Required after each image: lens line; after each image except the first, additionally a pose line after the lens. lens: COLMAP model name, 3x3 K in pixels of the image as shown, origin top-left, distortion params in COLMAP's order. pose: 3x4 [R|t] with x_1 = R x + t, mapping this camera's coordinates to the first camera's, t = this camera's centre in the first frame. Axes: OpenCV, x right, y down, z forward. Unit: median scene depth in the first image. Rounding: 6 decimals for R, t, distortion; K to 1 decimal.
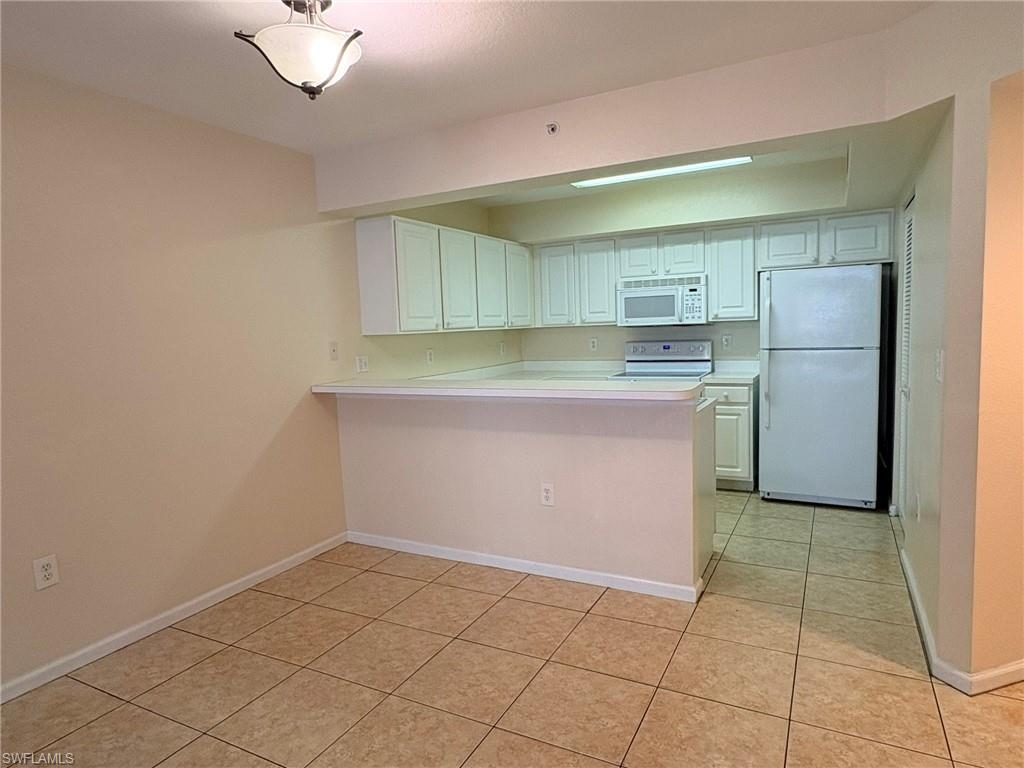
lens RADIAL K [[593.2, 0, 512.3], [0, 593.2, 384.5], [0, 0, 1]] dist [-0.005990, -0.002148]
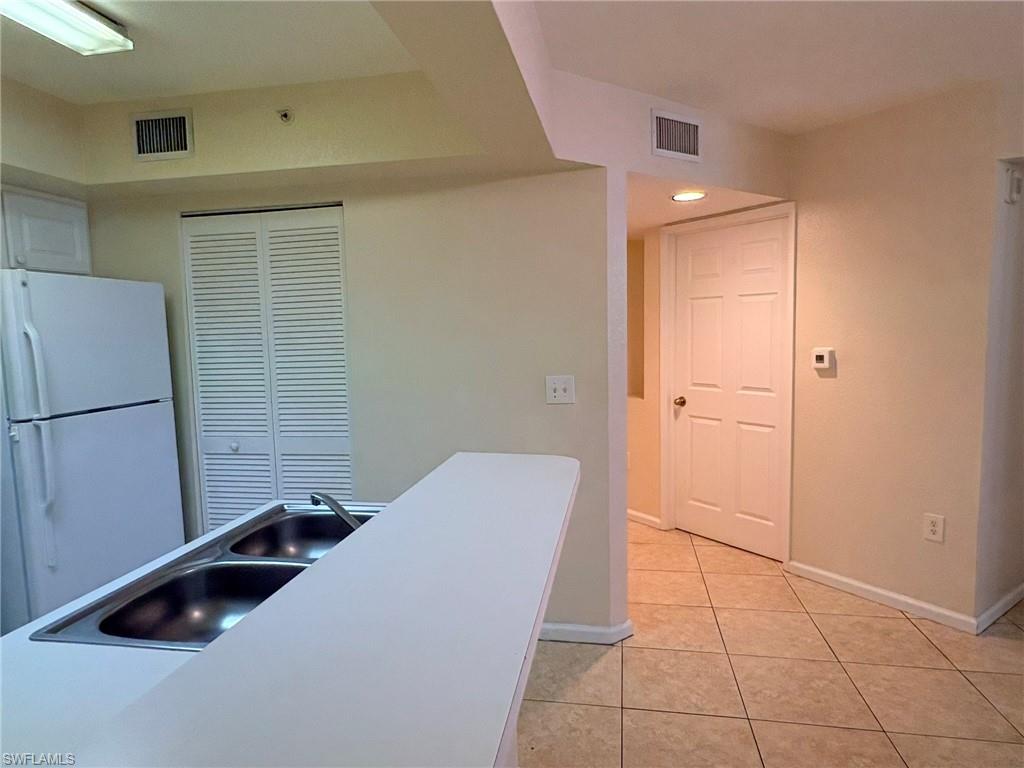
lens RADIAL K [[593.2, 0, 515.5], [0, 593.2, 386.9], [0, 0, 1]] dist [-0.005990, -0.002148]
pose [[-0.289443, -0.044873, 0.956143, -0.330584], [0.128059, 0.988105, 0.085139, -0.139152], [-0.948590, 0.147086, -0.280254, 1.328824]]
